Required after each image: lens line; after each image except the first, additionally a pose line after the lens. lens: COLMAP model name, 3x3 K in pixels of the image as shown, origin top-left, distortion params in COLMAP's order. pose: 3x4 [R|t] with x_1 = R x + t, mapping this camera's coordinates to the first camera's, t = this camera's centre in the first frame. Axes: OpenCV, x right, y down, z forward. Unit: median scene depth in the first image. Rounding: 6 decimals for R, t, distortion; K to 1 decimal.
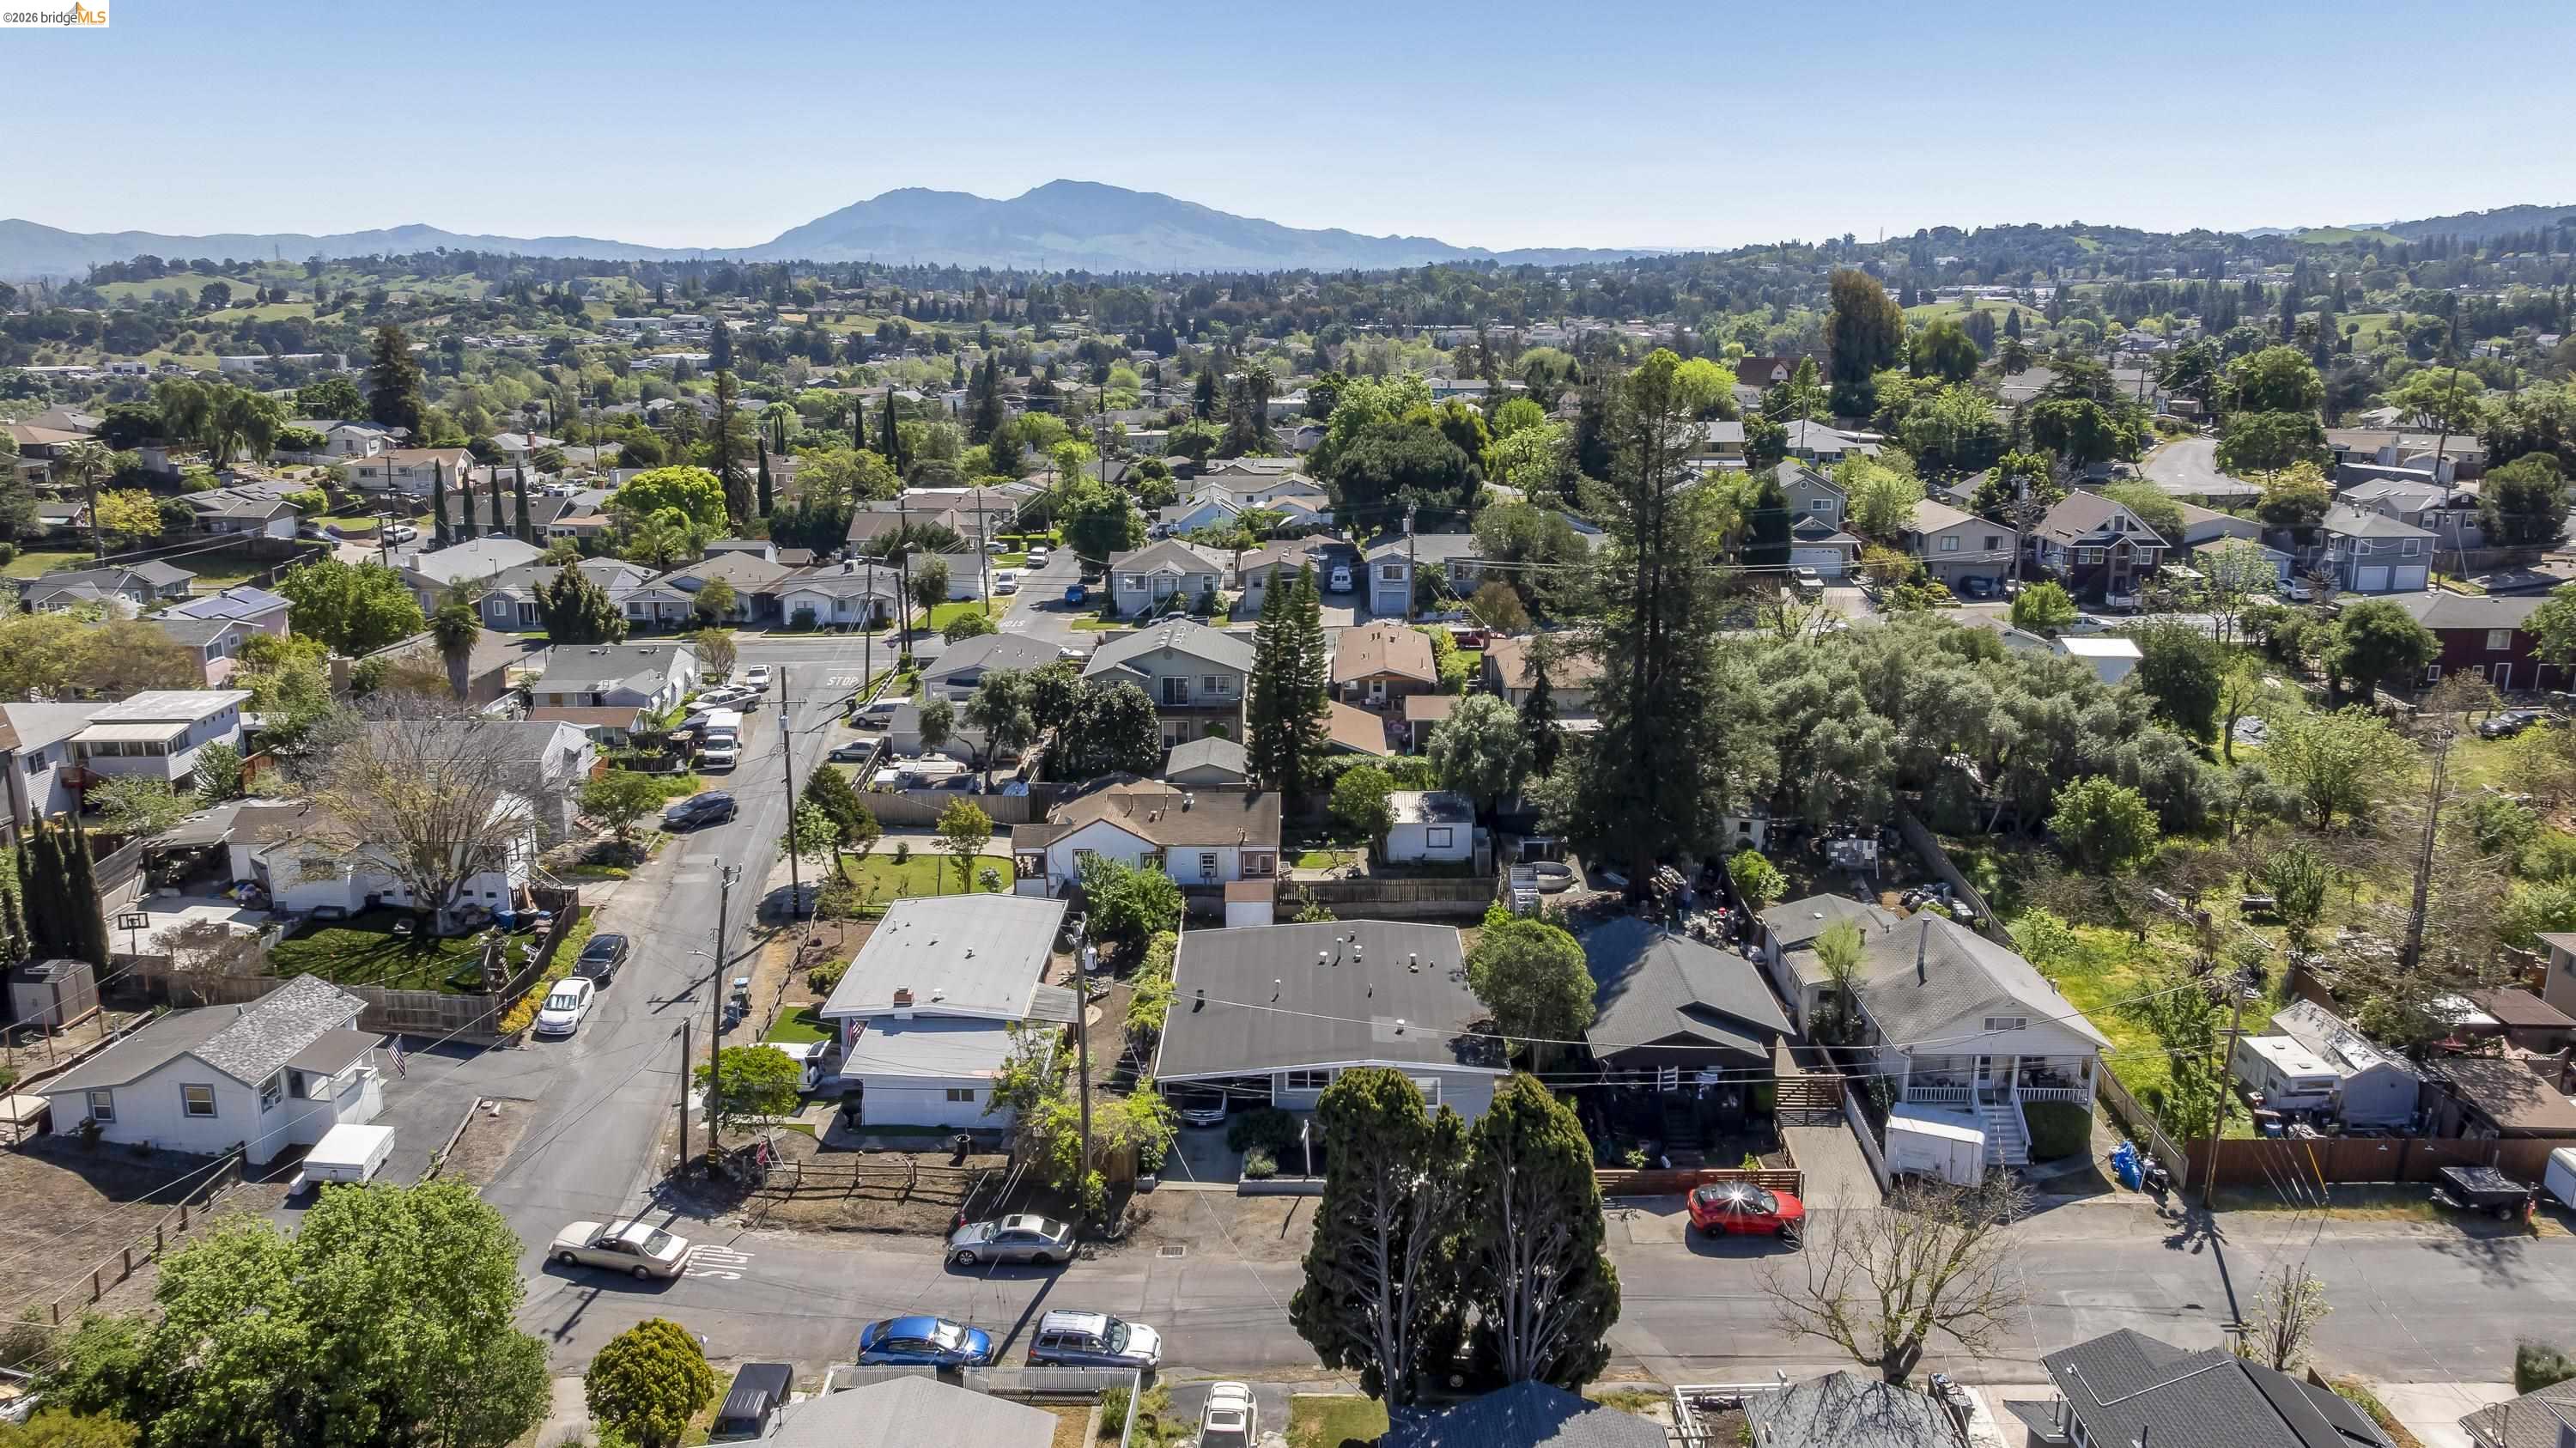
lens RADIAL K [[1805.7, 0, 1281.6], [0, 1805.7, 701.8], [0, 0, 1]] dist [-0.034803, 0.028691]
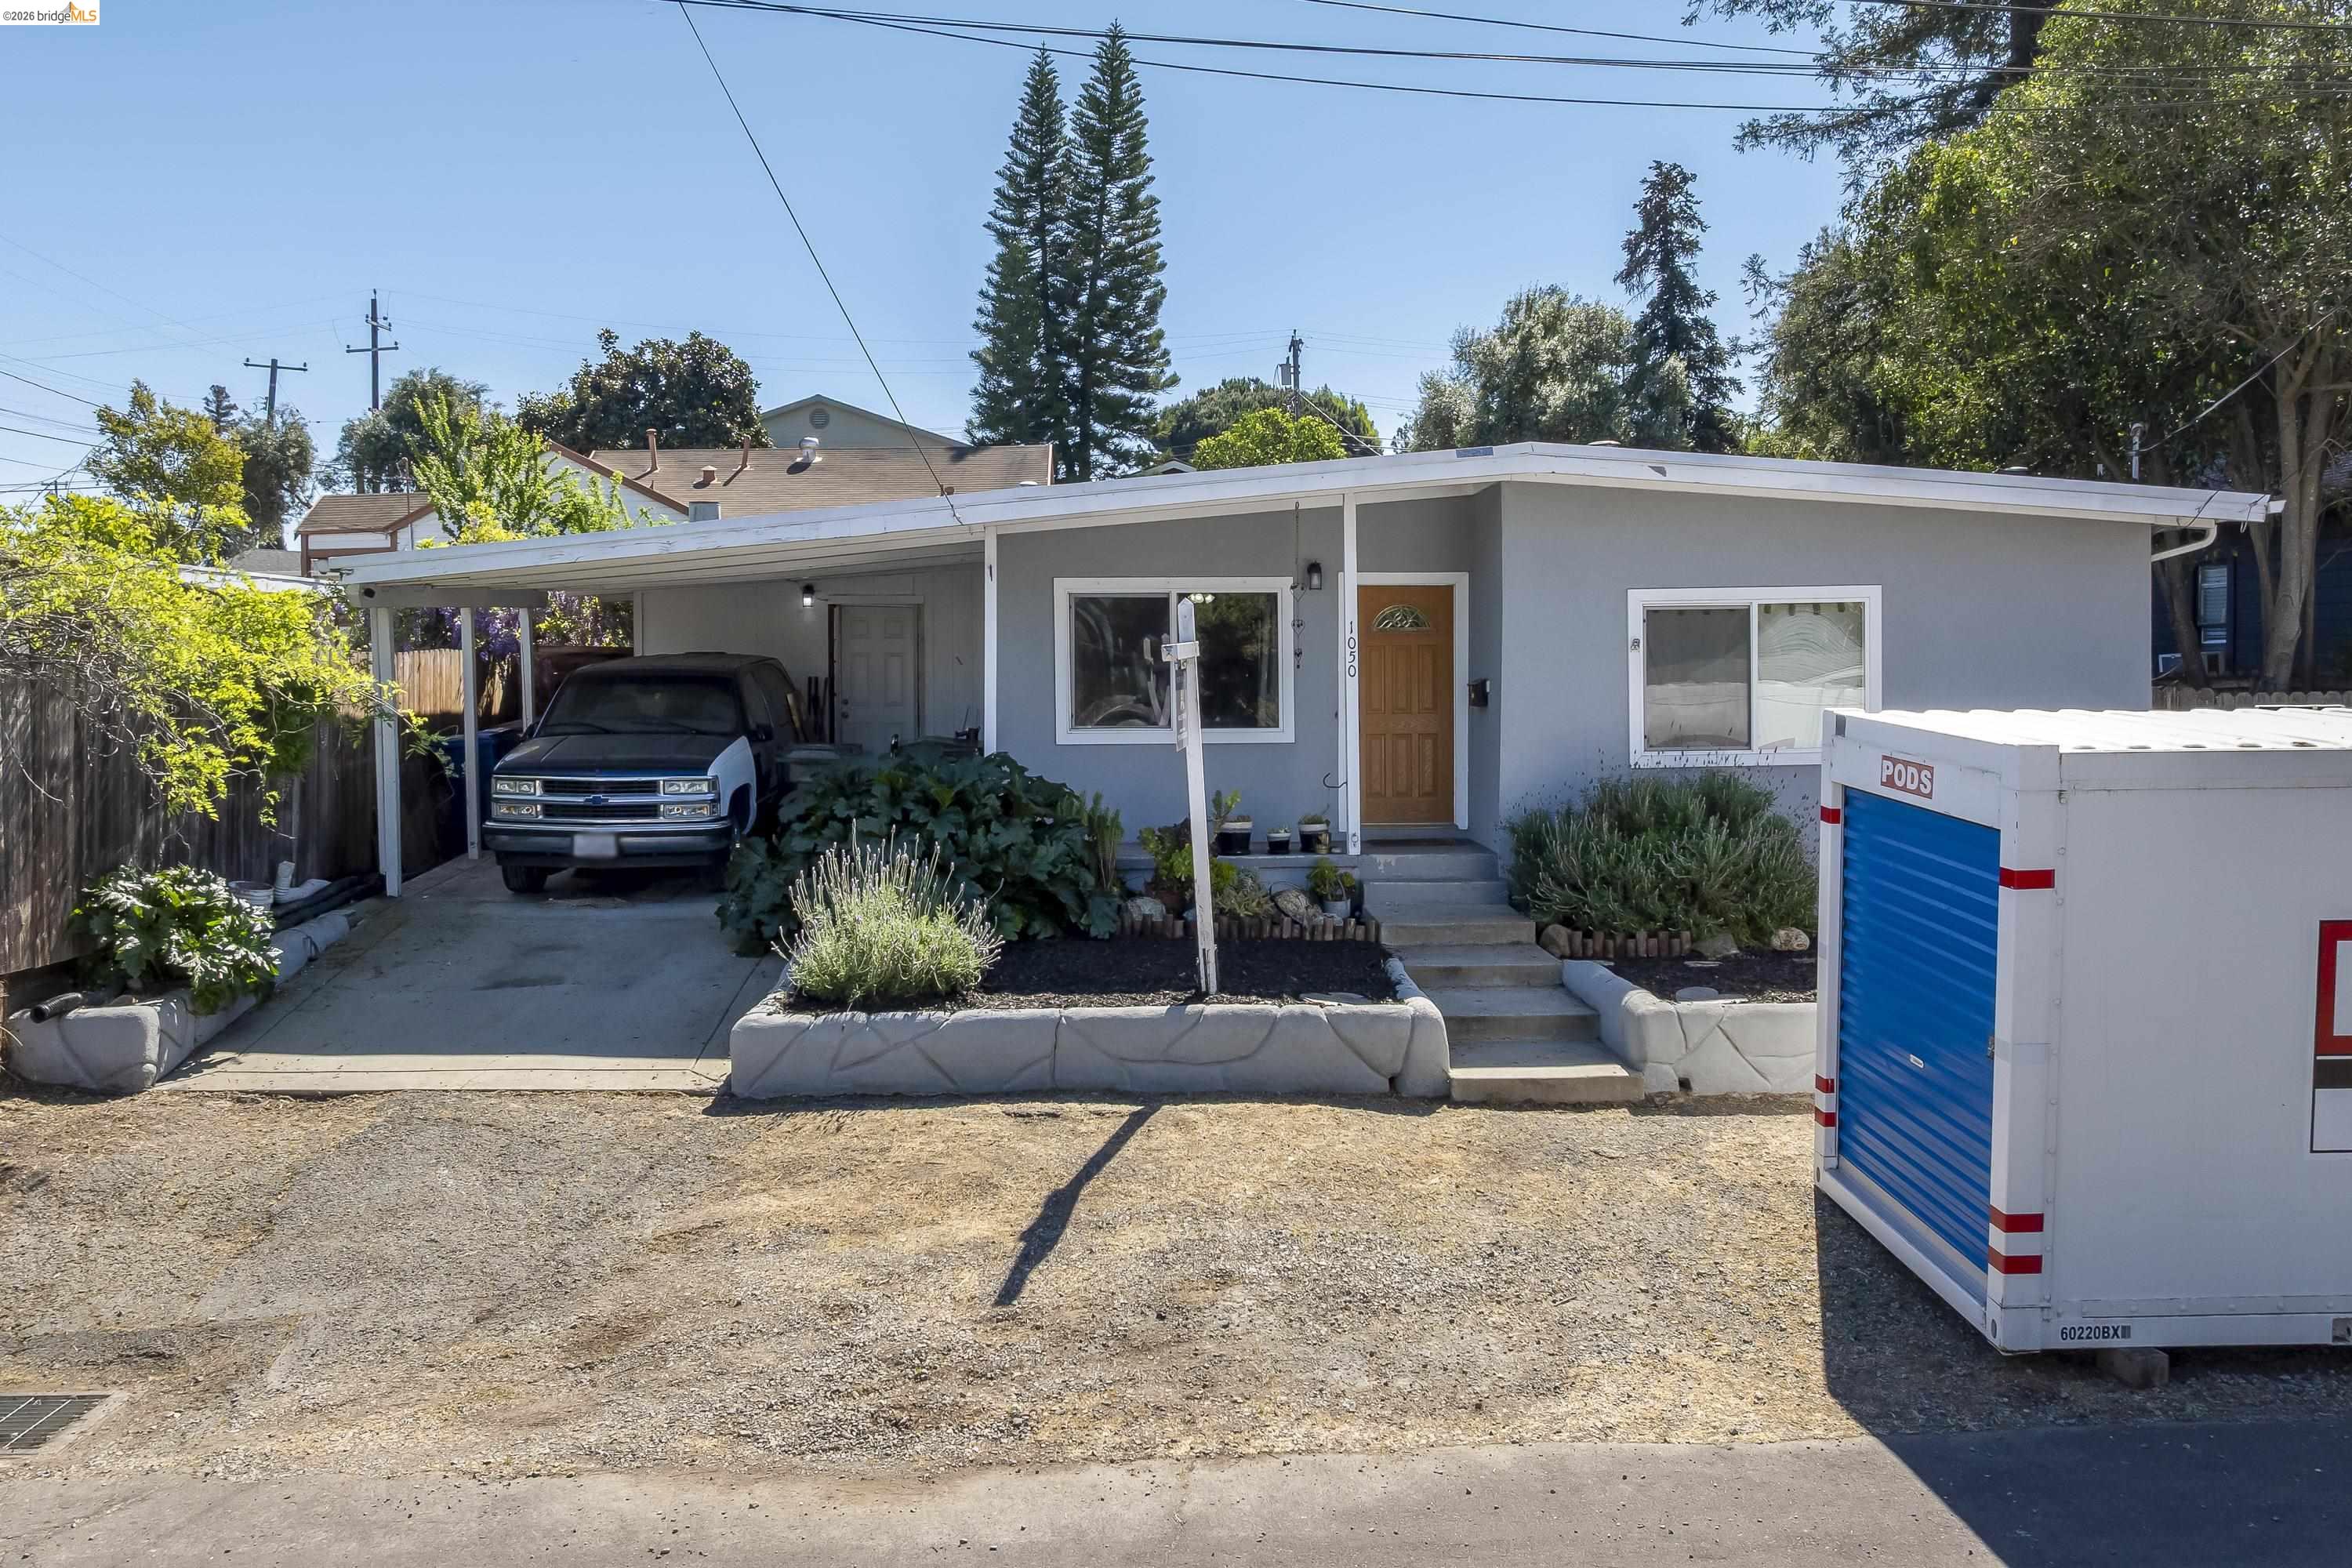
lens RADIAL K [[1927.3, 0, 1178.8], [0, 1927.3, 783.1], [0, 0, 1]] dist [-0.000719, -0.000288]
pose [[0.998696, -0.003541, 0.050936, 0.002650], [0.013186, 0.981638, -0.190295, 0.149120], [-0.049327, 0.190718, 0.980405, 0.451891]]
